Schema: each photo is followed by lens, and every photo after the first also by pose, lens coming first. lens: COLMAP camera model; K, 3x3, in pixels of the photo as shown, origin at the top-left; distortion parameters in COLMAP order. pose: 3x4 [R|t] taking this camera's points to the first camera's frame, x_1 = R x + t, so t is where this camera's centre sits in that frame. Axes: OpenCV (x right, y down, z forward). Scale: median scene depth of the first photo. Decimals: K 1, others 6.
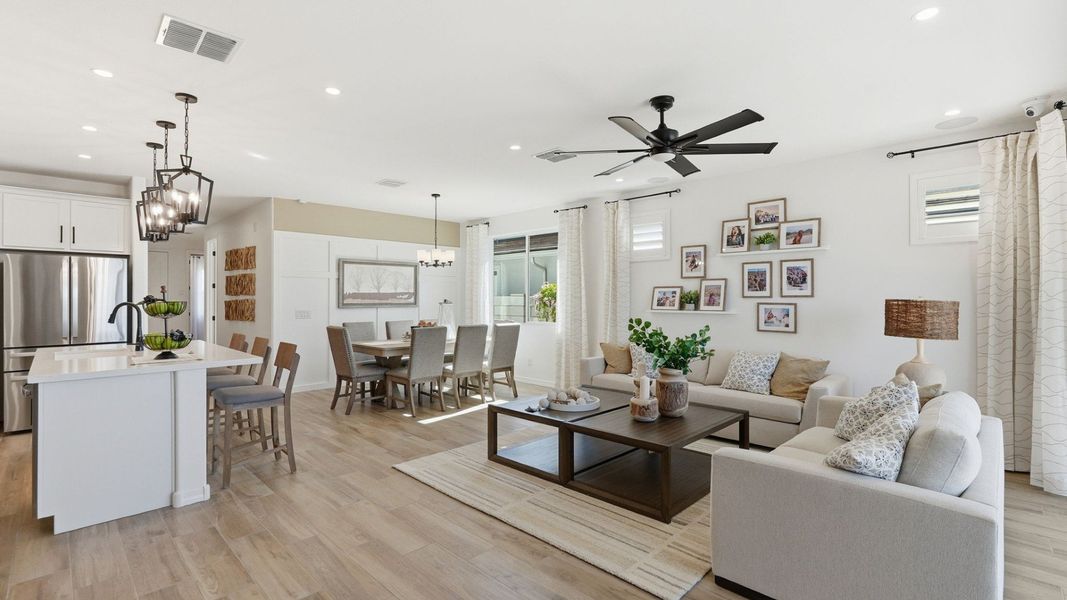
lens RADIAL K [[474.6, 0, 528.2], [0, 474.6, 297.0], [0, 0, 1]] dist [-0.009734, 0.005681]
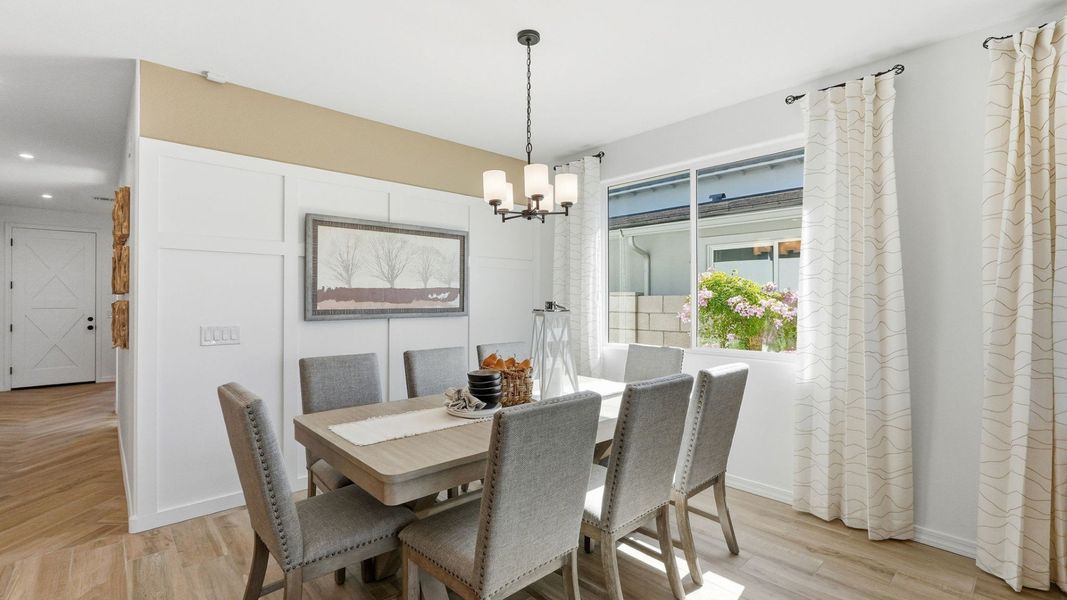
lens RADIAL K [[474.6, 0, 524.8], [0, 474.6, 297.3], [0, 0, 1]] dist [-0.009734, 0.005681]
pose [[0.998530, -0.001194, -0.054180, -0.205654], [0.001095, 0.999998, -0.001851, 0.002088], [0.054183, 0.001789, 0.998529, 0.705401]]
